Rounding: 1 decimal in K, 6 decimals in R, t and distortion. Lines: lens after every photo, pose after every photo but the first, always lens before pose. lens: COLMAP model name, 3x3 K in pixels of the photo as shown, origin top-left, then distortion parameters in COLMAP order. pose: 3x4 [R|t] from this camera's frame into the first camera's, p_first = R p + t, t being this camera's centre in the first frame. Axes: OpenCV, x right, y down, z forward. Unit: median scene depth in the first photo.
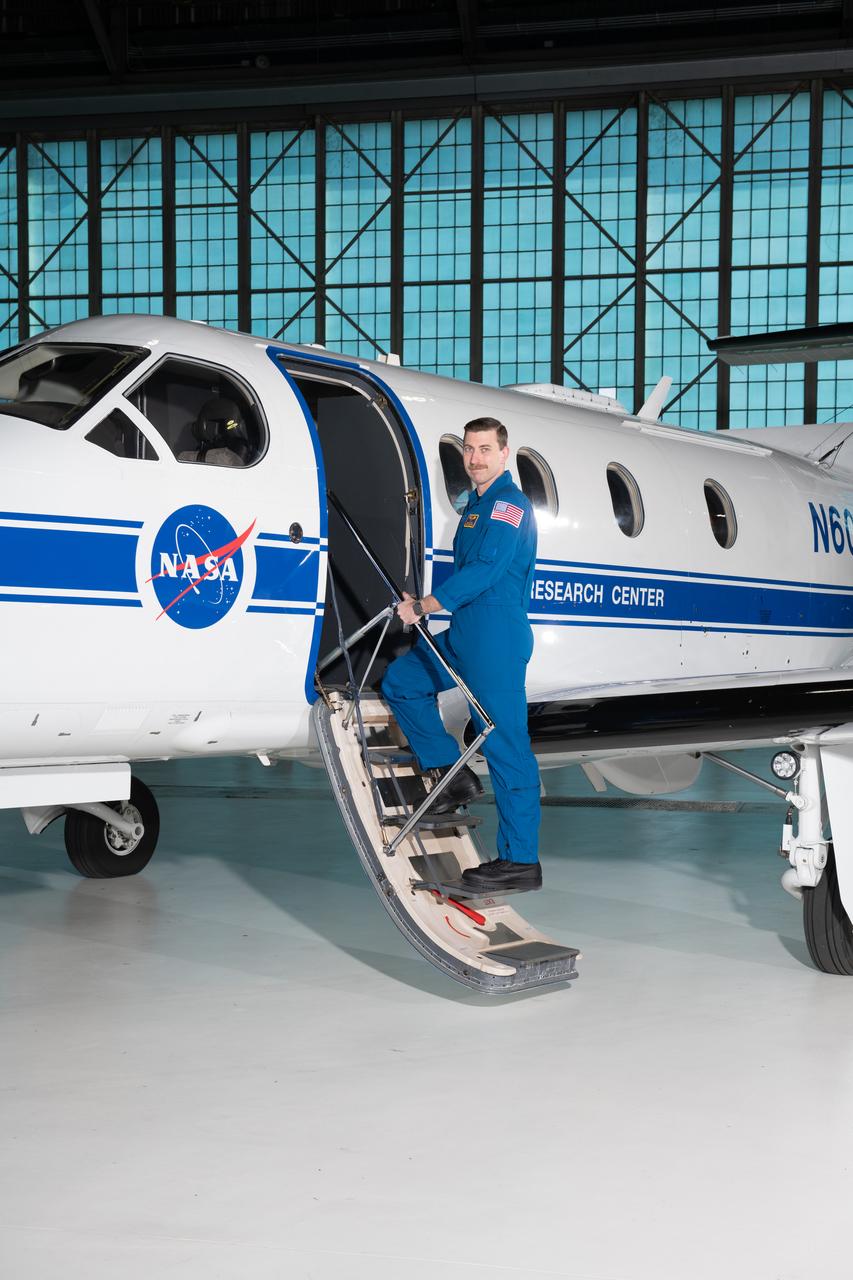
lens RADIAL K [[1892.0, 0, 426.5], [0, 1892.0, 640.0], [0, 0, 1]] dist [0.127306, 0.058380]
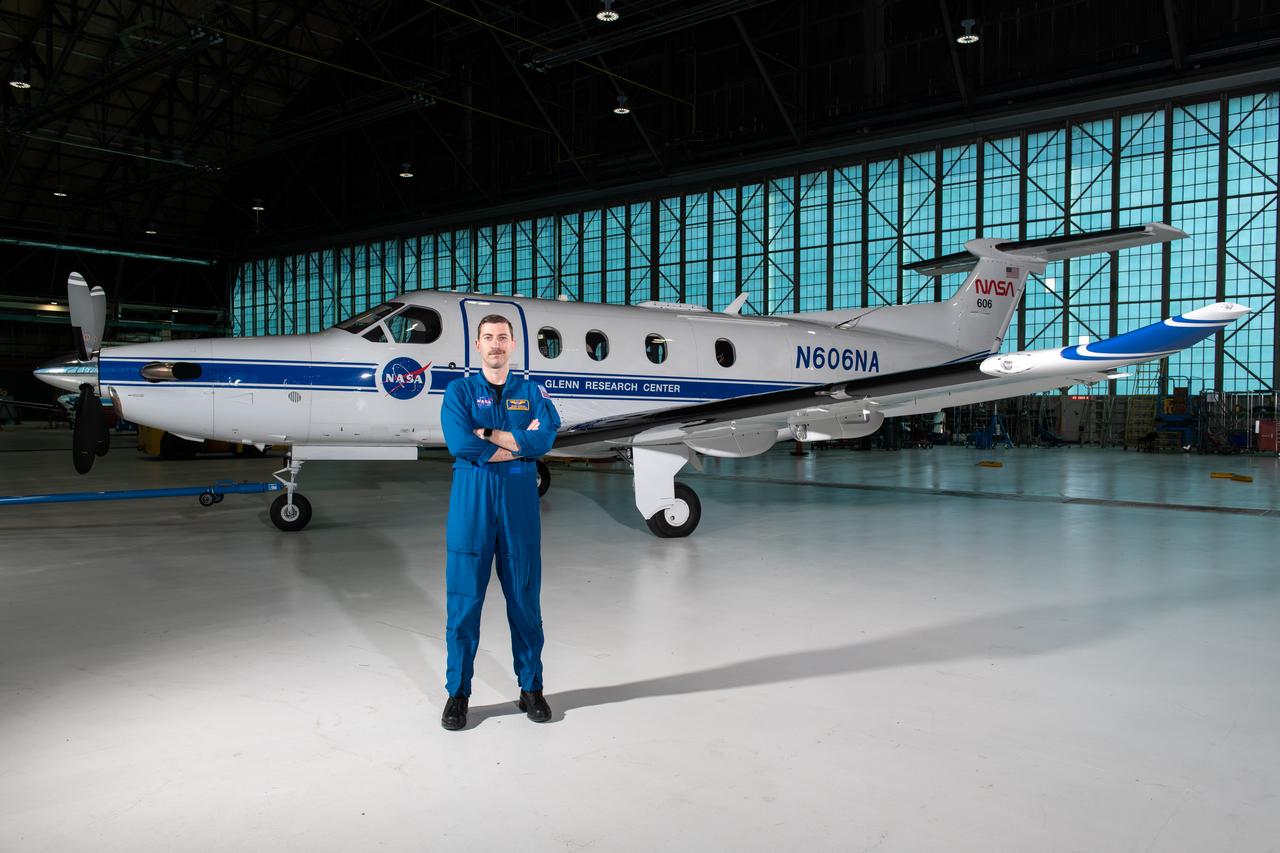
lens RADIAL K [[969.4, 0, 640.0], [0, 969.4, 426.5], [0, 0, 1]] dist [0.001057, -0.007453]
pose [[0.891888, 0.009369, -0.452160, 0.173991], [-0.004501, 0.999920, 0.011840, 0.003194], [0.452234, -0.008524, 0.891859, -0.033011]]
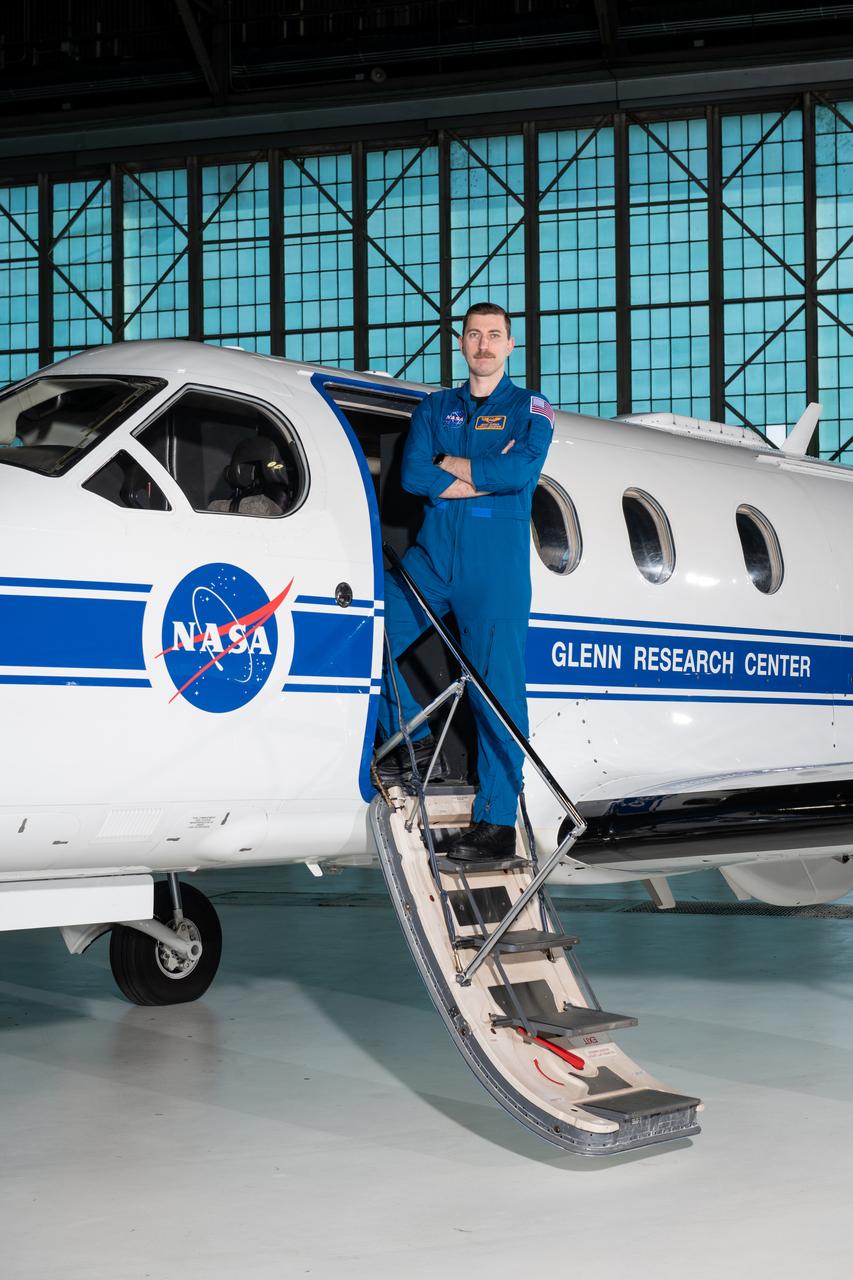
lens RADIAL K [[2140.7, 0, 426.5], [0, 2140.7, 640.0], [0, 0, 1]] dist [-0.005948, -0.048979]
pose [[0.997063, -0.016107, -0.074874, 0.007711], [0.013376, 0.999232, -0.036838, -0.000397], [0.075410, 0.035728, 0.996512, 0.014958]]
